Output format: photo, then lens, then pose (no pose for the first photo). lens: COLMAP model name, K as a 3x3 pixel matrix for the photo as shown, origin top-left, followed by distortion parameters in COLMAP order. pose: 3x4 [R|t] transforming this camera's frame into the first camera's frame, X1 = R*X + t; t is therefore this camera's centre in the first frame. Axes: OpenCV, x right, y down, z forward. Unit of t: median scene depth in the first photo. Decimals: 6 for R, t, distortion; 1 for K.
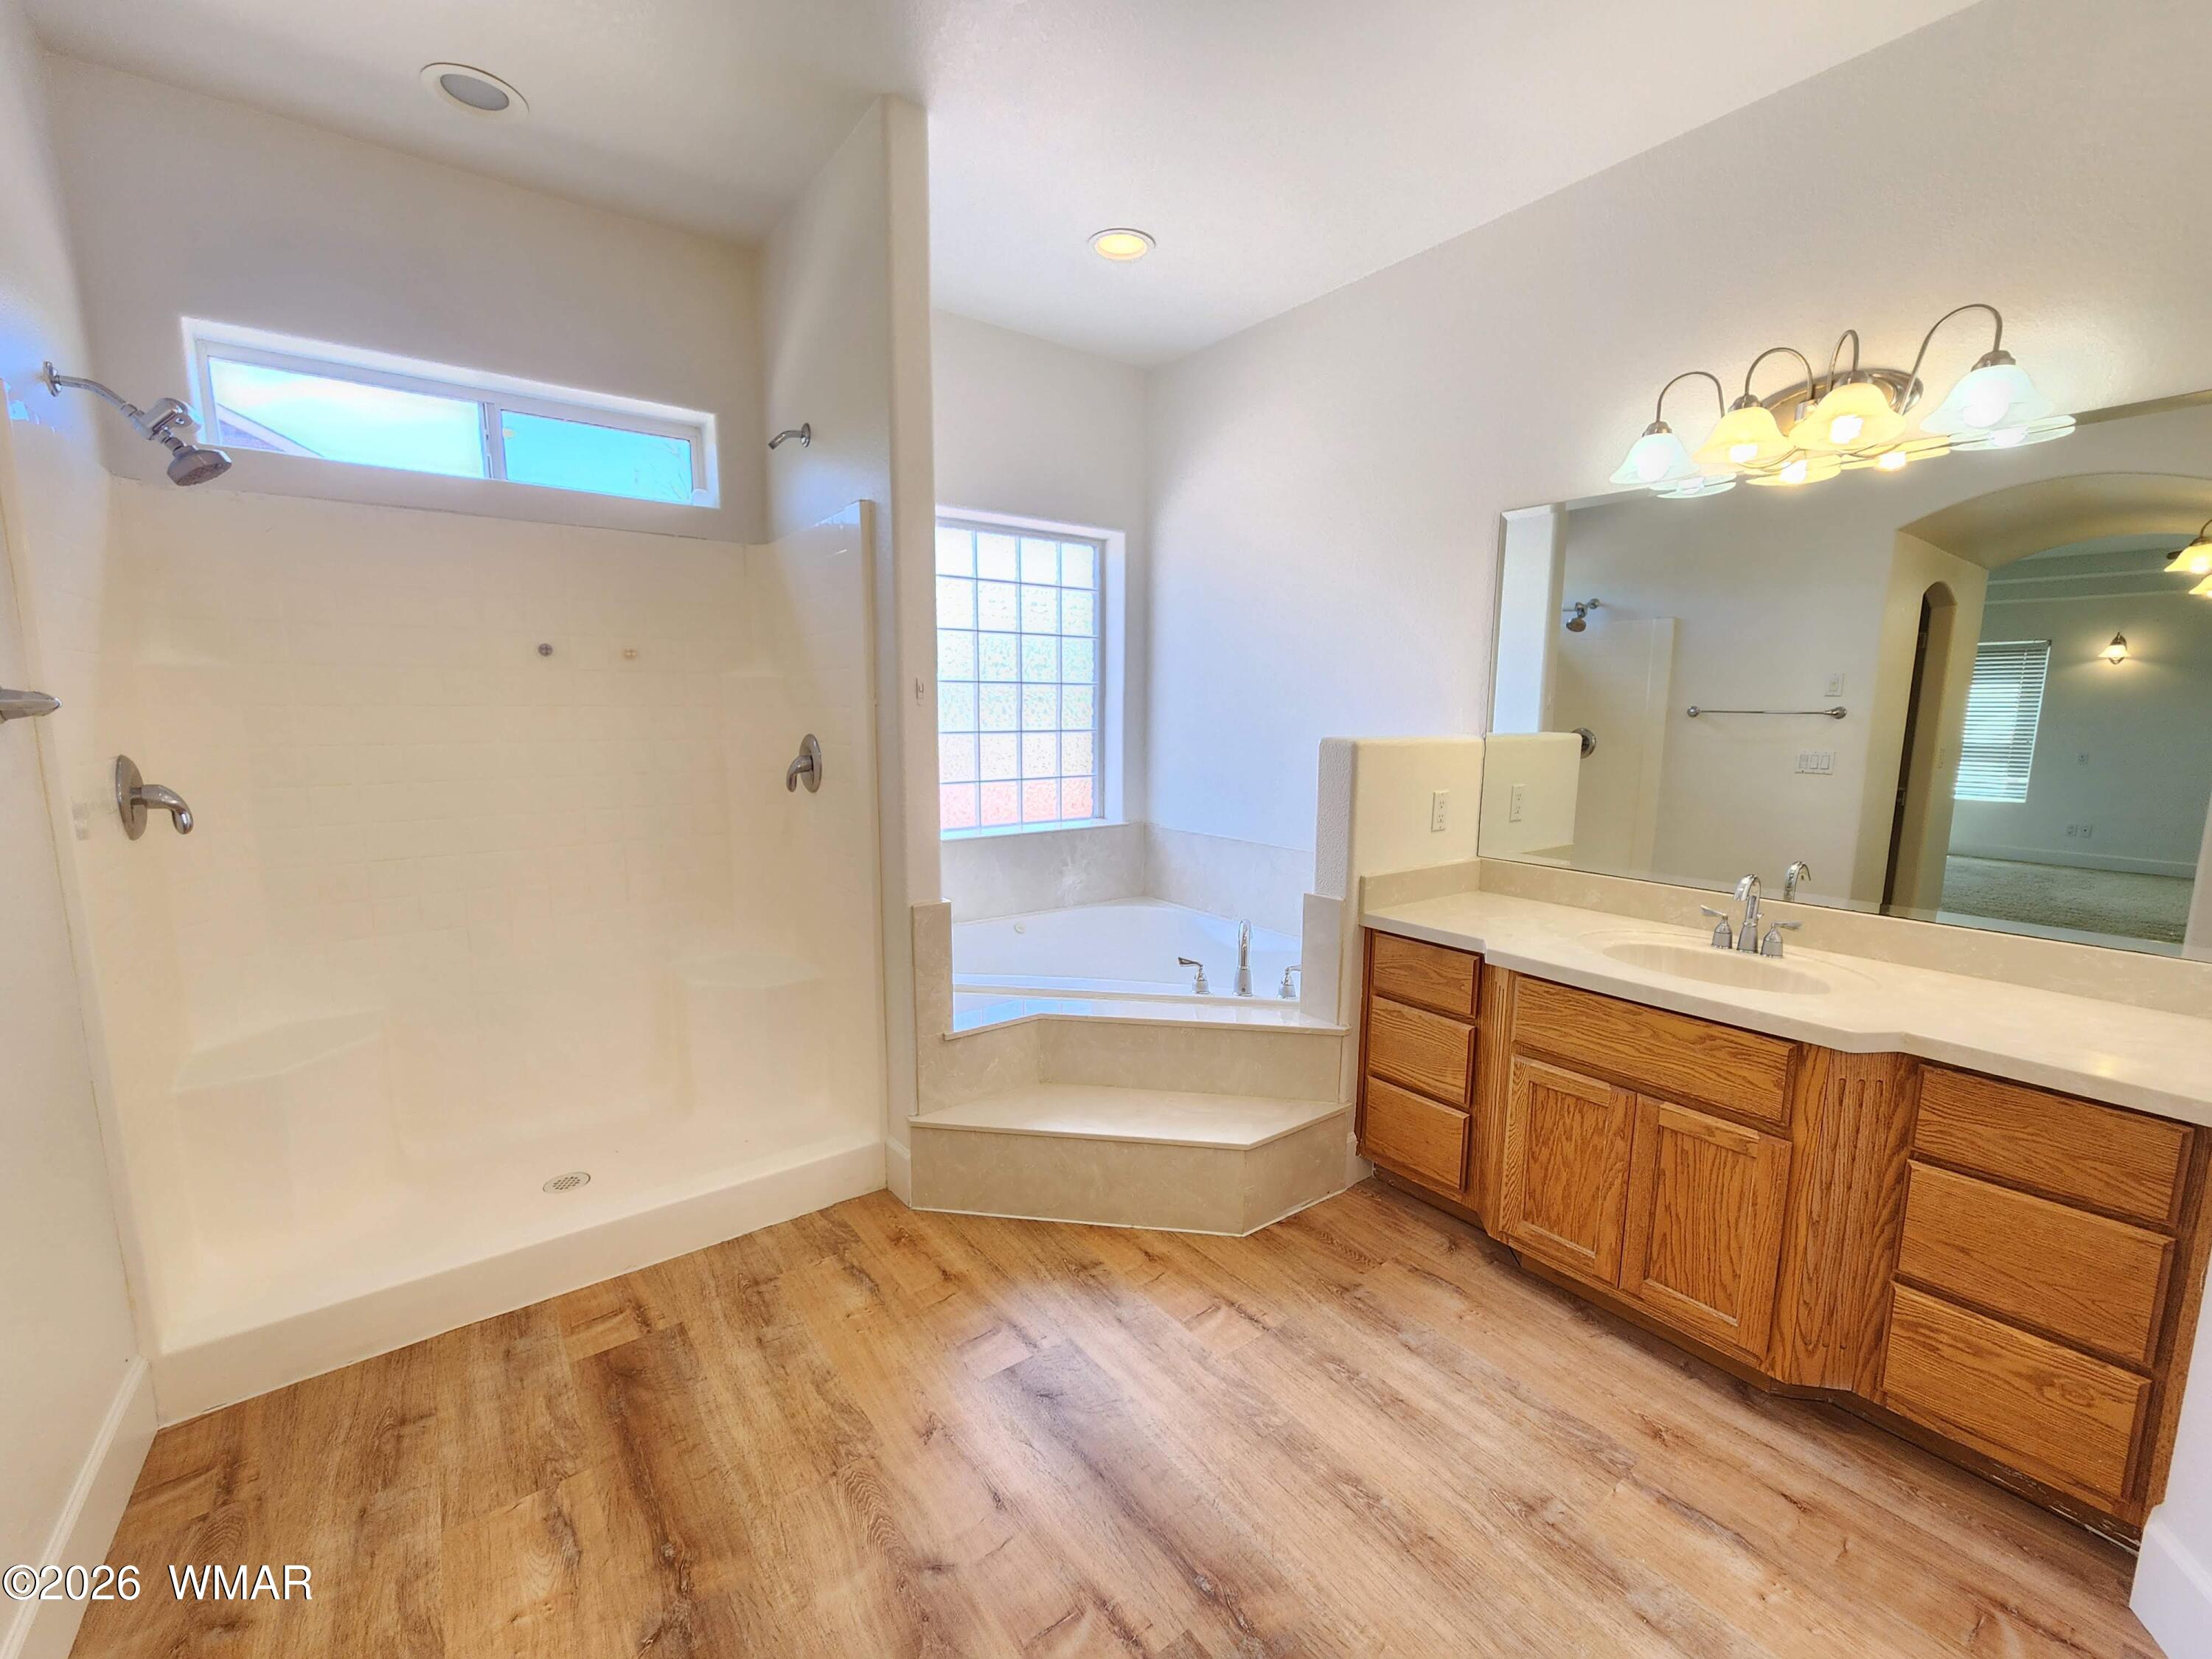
lens RADIAL K [[914.1, 0, 1108.5], [0, 914.1, 839.5], [0, 0, 1]] dist [-0.002142, 0.000084]
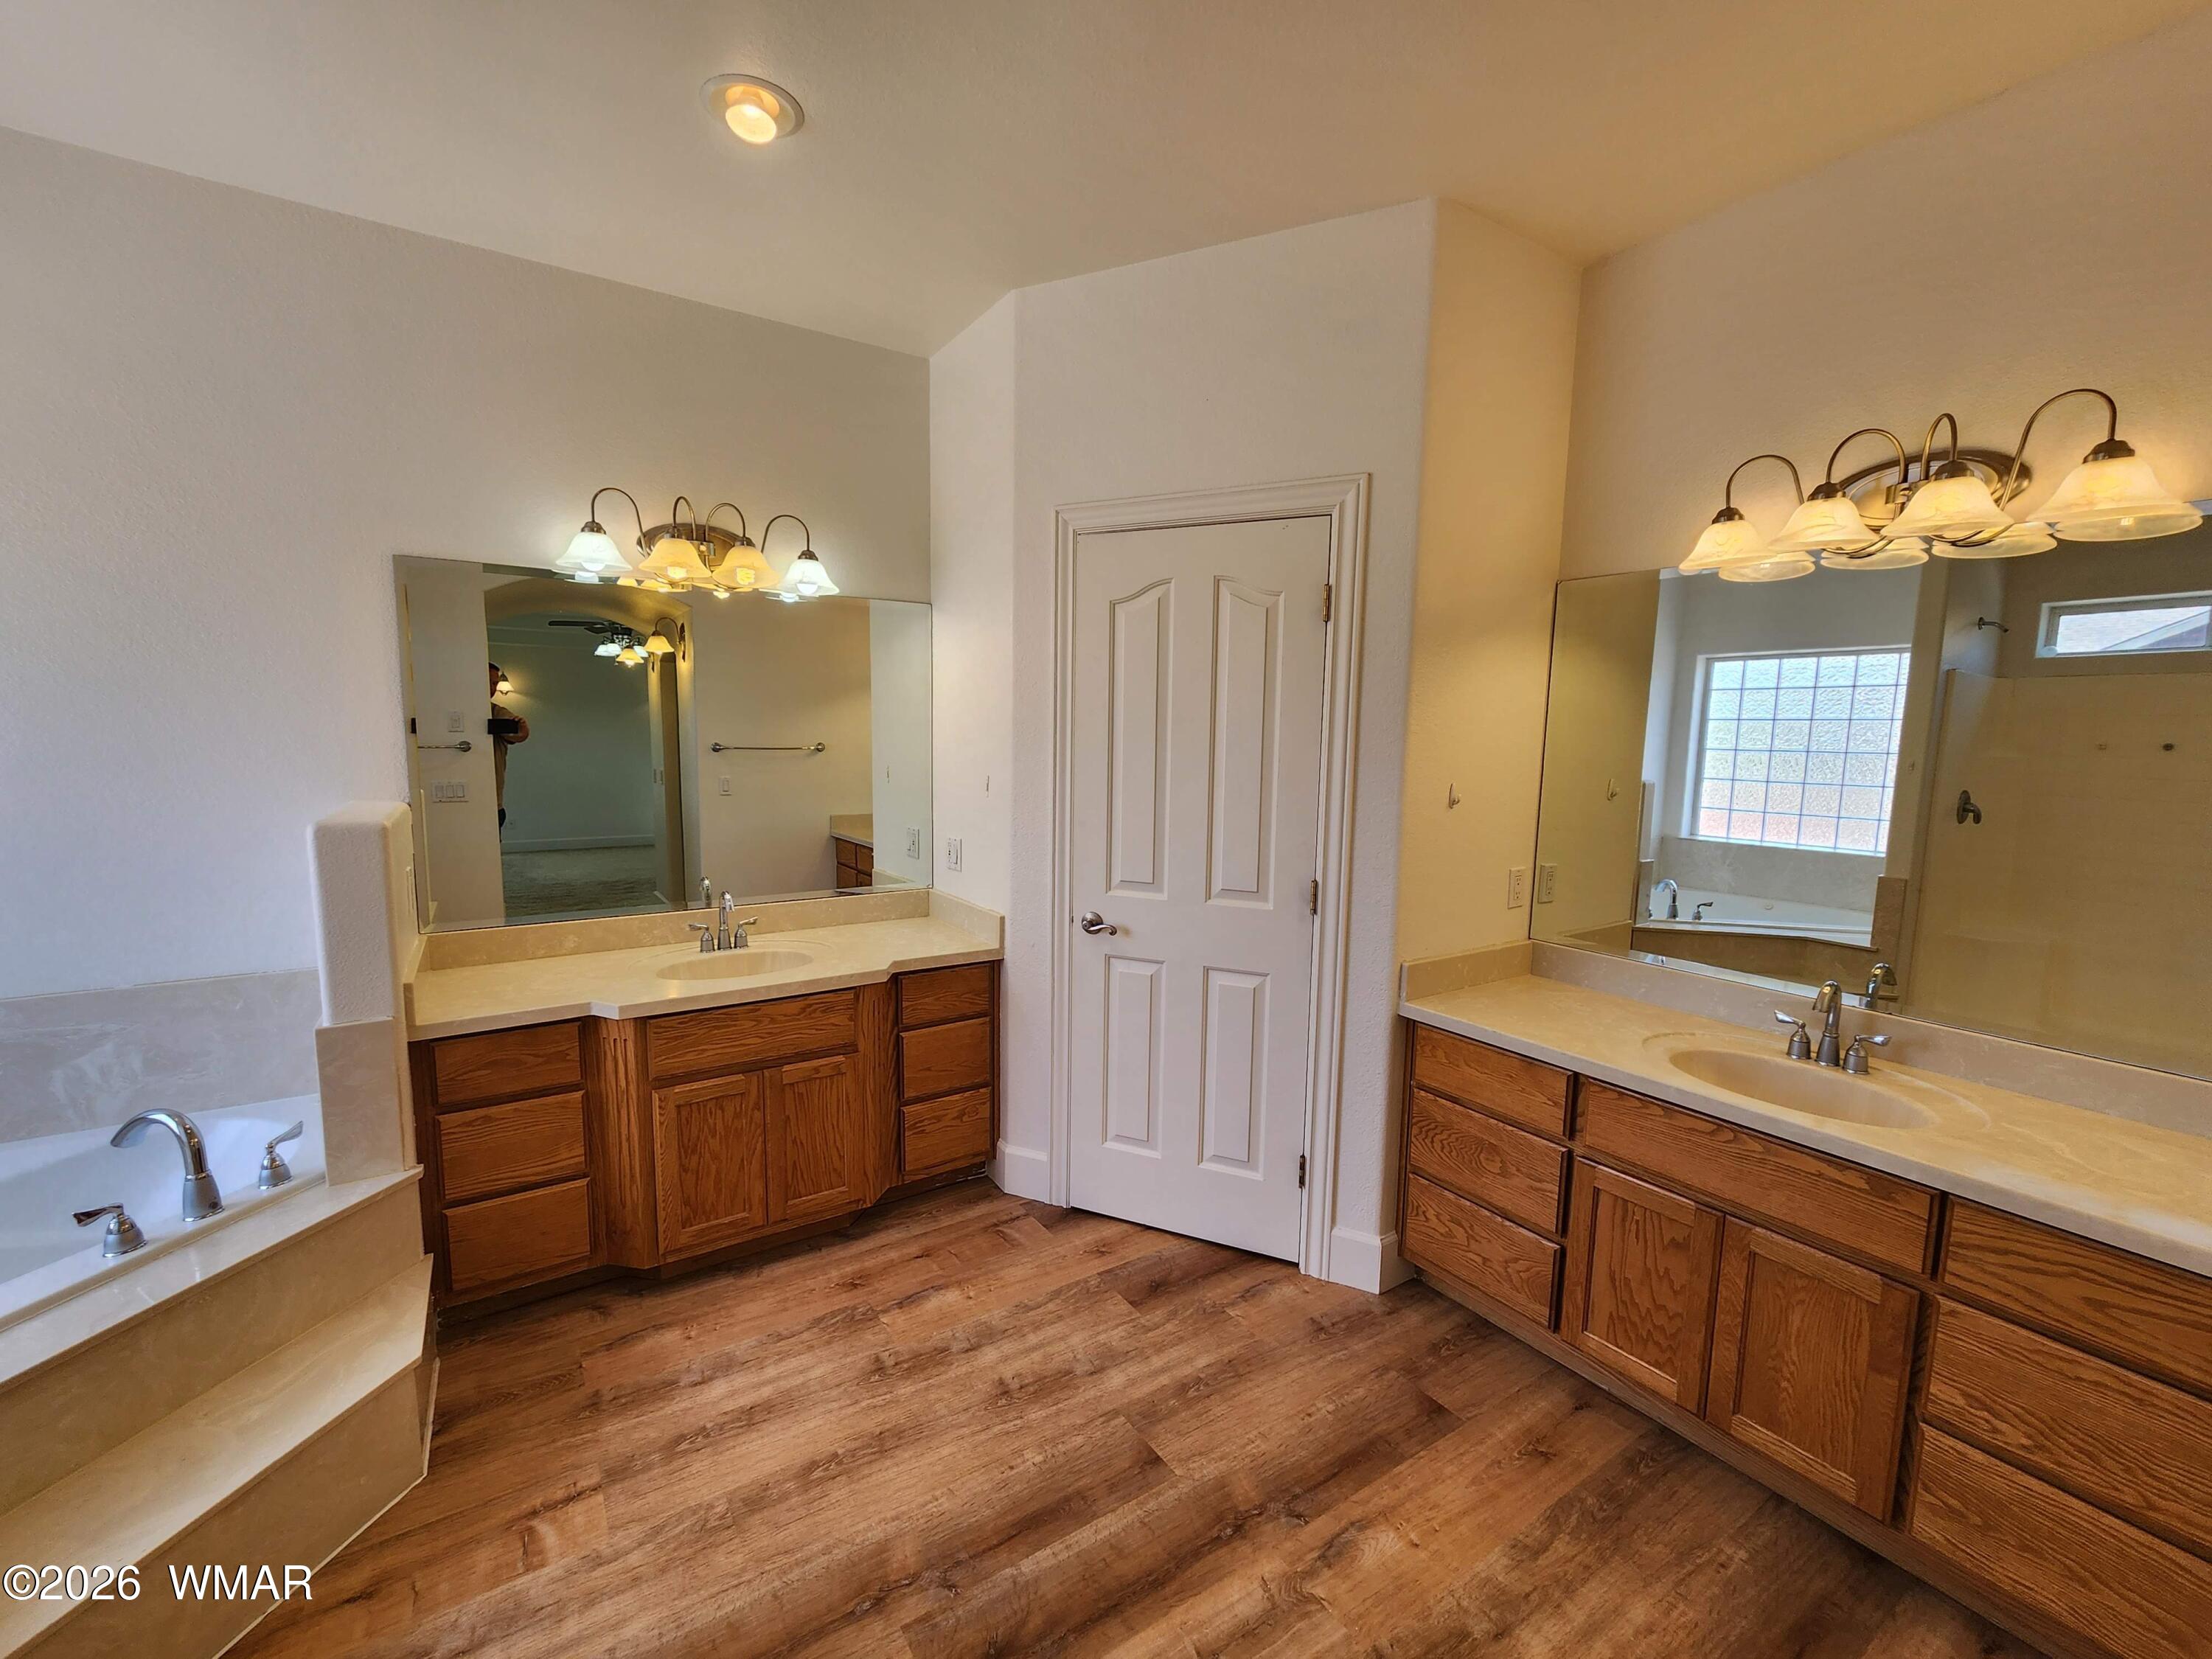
lens RADIAL K [[914.1, 0, 1088.9], [0, 914.1, 834.5], [0, 0, 1]] dist [-0.002142, 0.000084]
pose [[0.067484, -0.121200, 0.990331, -0.709810], [0.131702, 0.984991, 0.111572, -0.151638], [-0.988990, 0.122899, 0.082434, 0.444252]]
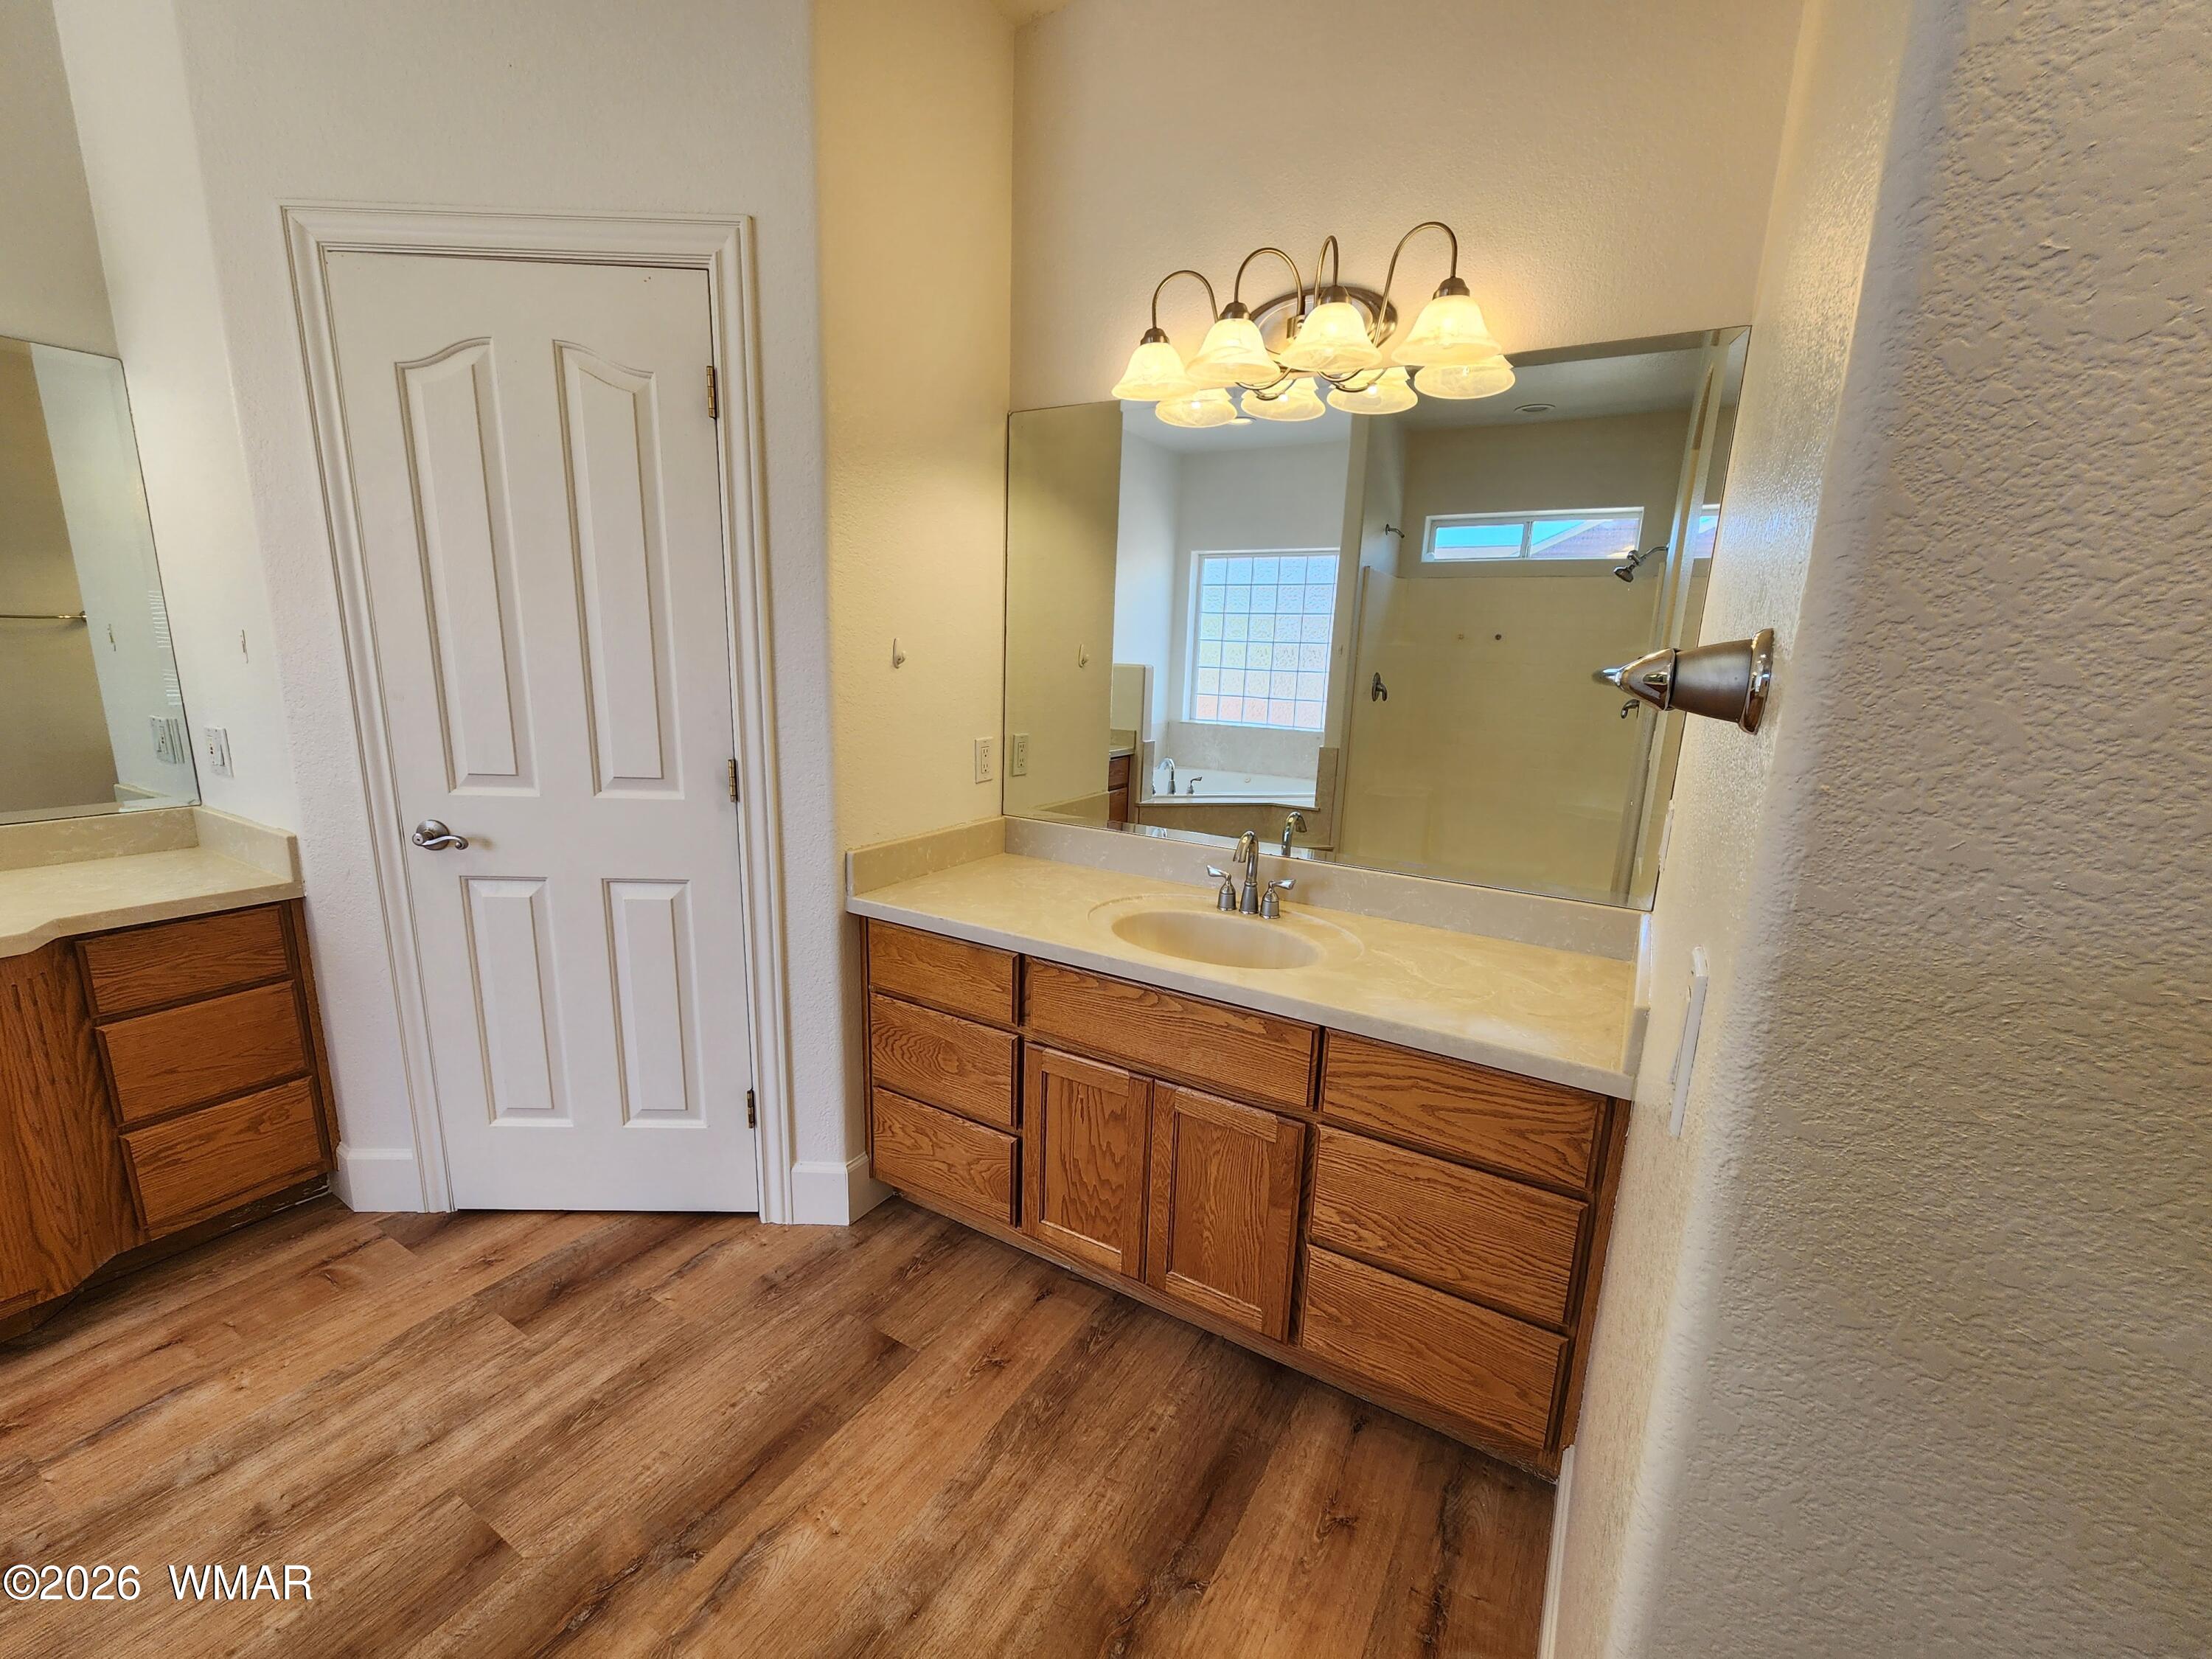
lens RADIAL K [[914.1, 0, 1093.7], [0, 914.1, 836.6], [0, 0, 1]] dist [-0.002142, 0.000084]
pose [[-0.376912, -0.210478, 0.902018, -0.500366], [0.102221, 0.958439, 0.266357, -0.039052], [-0.920591, 0.192599, -0.339731, 0.210657]]
